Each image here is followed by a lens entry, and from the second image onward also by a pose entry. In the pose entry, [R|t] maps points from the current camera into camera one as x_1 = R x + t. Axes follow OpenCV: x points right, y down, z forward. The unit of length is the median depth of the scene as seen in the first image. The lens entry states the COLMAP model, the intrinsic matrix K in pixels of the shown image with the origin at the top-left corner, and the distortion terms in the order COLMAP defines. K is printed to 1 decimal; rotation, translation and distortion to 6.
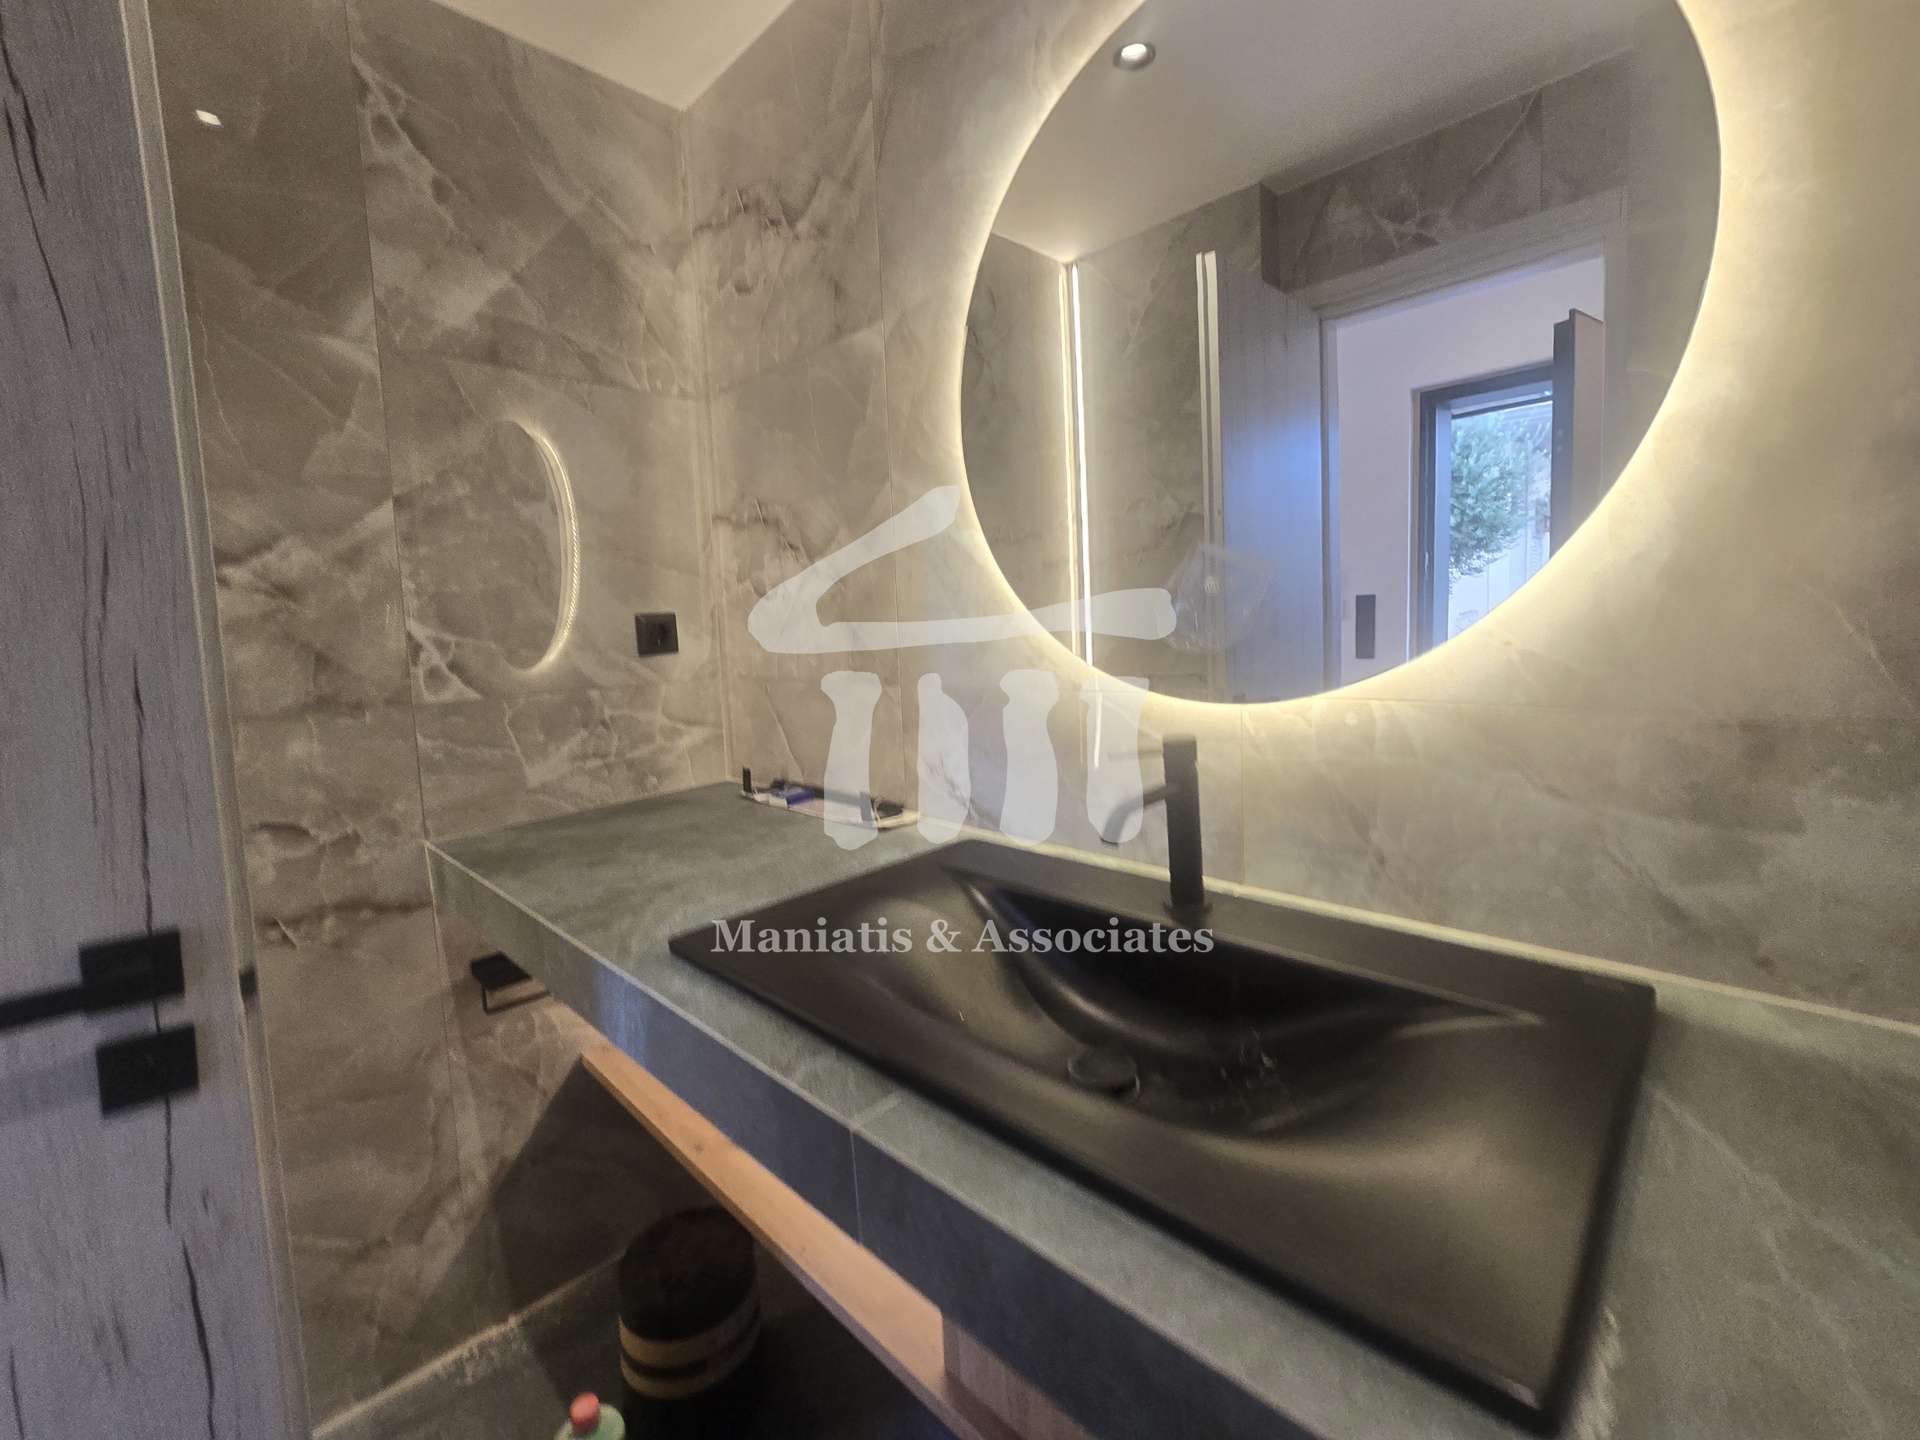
lens RADIAL K [[786.6, 0, 940.2], [0, 786.6, 708.1], [0, 0, 1]] dist [0.000352, -0.000874]
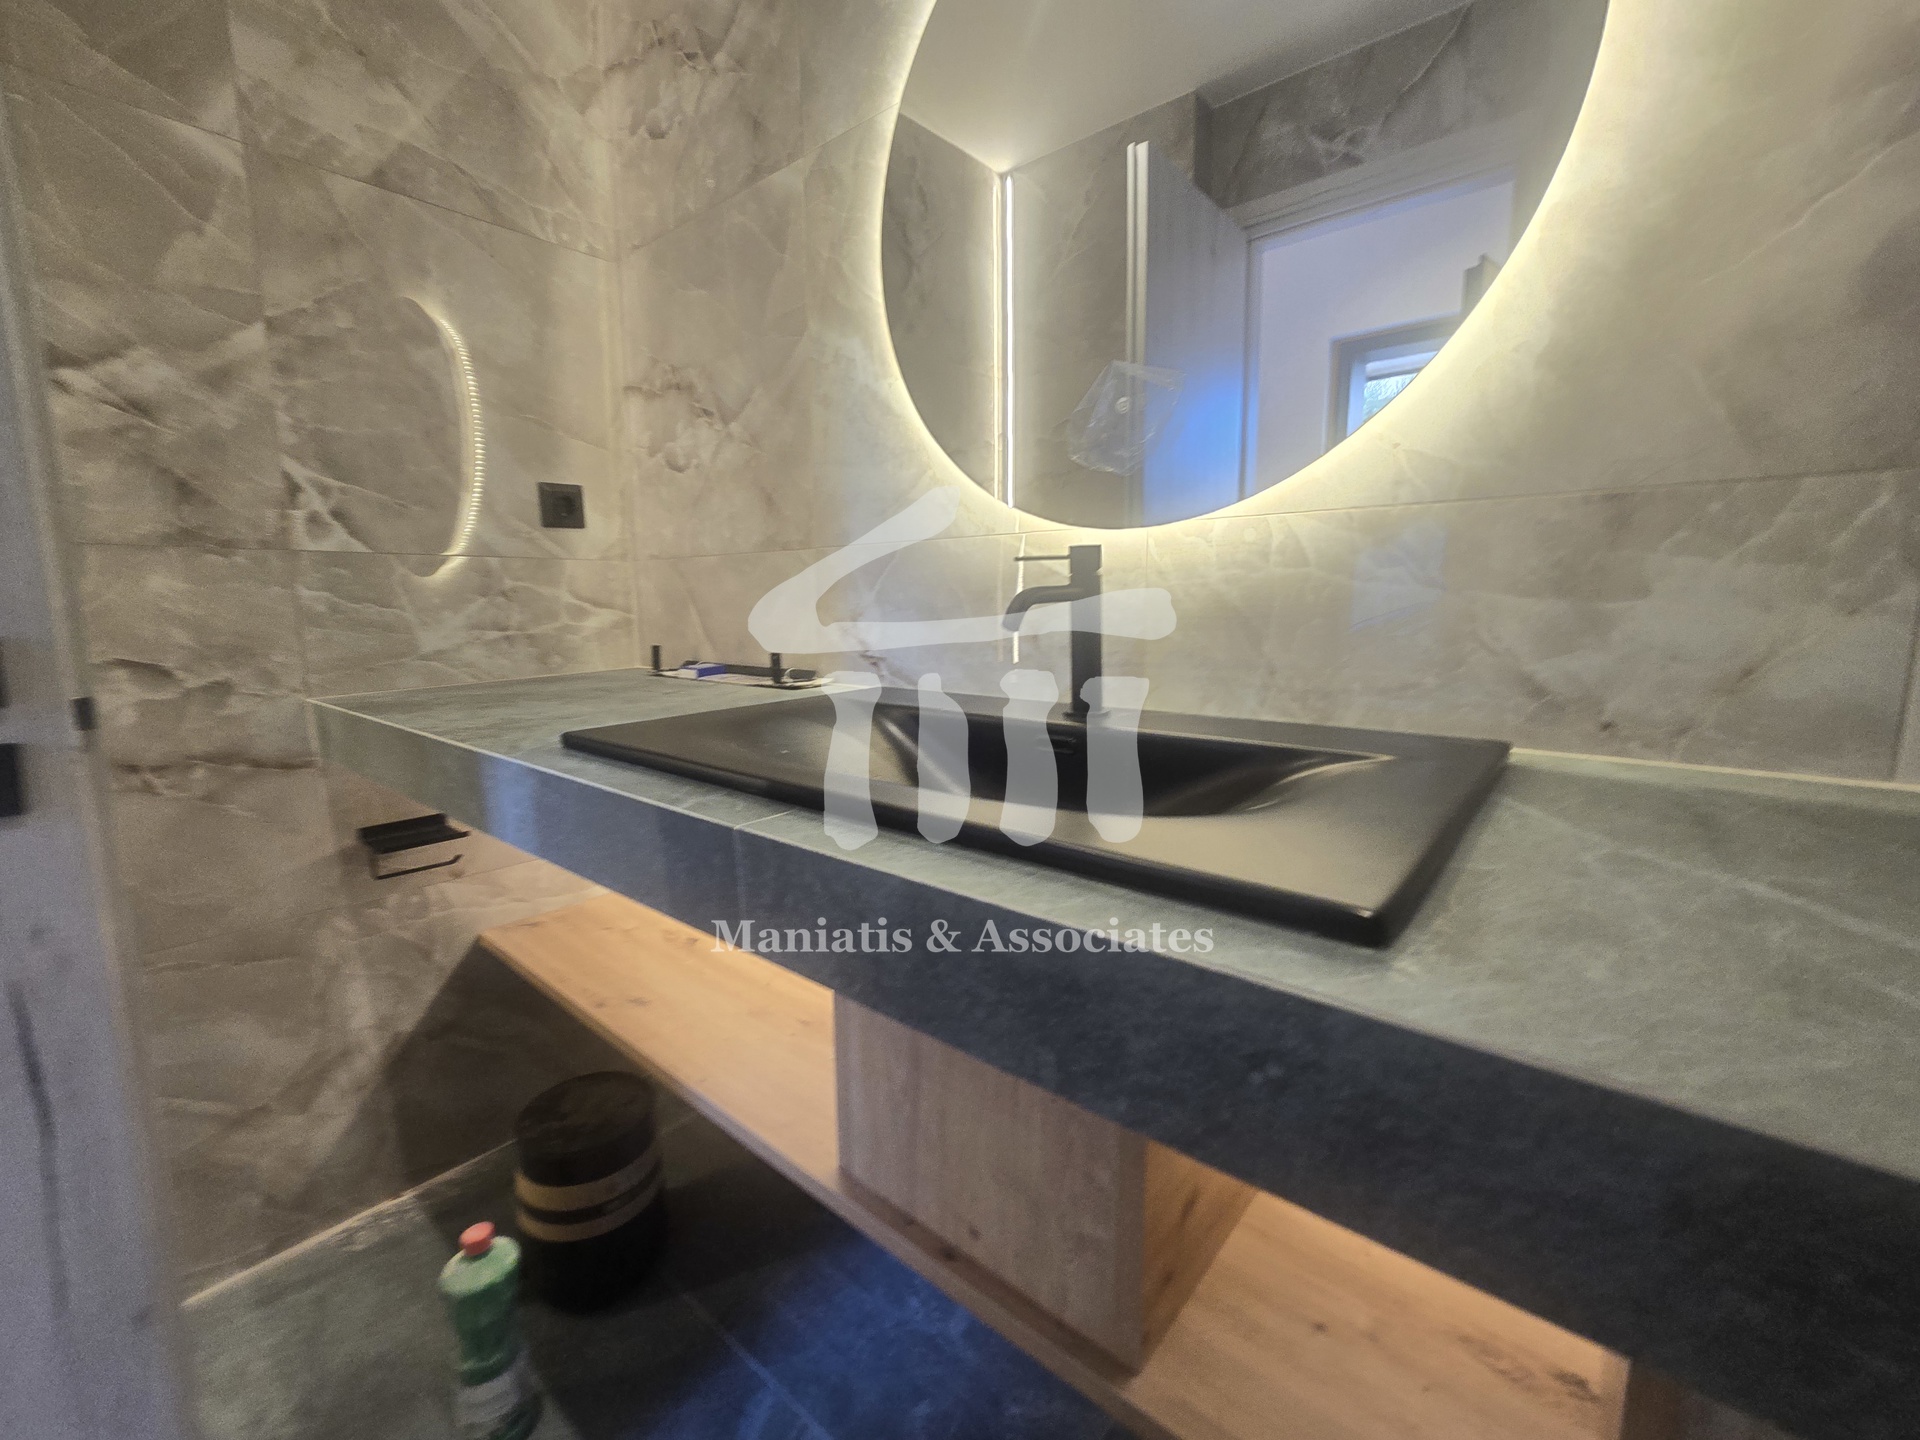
lens RADIAL K [[786.6, 0, 924.0], [0, 786.6, 702.3], [0, 0, 1]] dist [0.000352, -0.000874]
pose [[0.996872, 0.022867, 0.075658, 0.015212], [-0.026776, 0.998336, 0.051072, 0.105779], [-0.074365, -0.052938, 0.995825, 0.001160]]
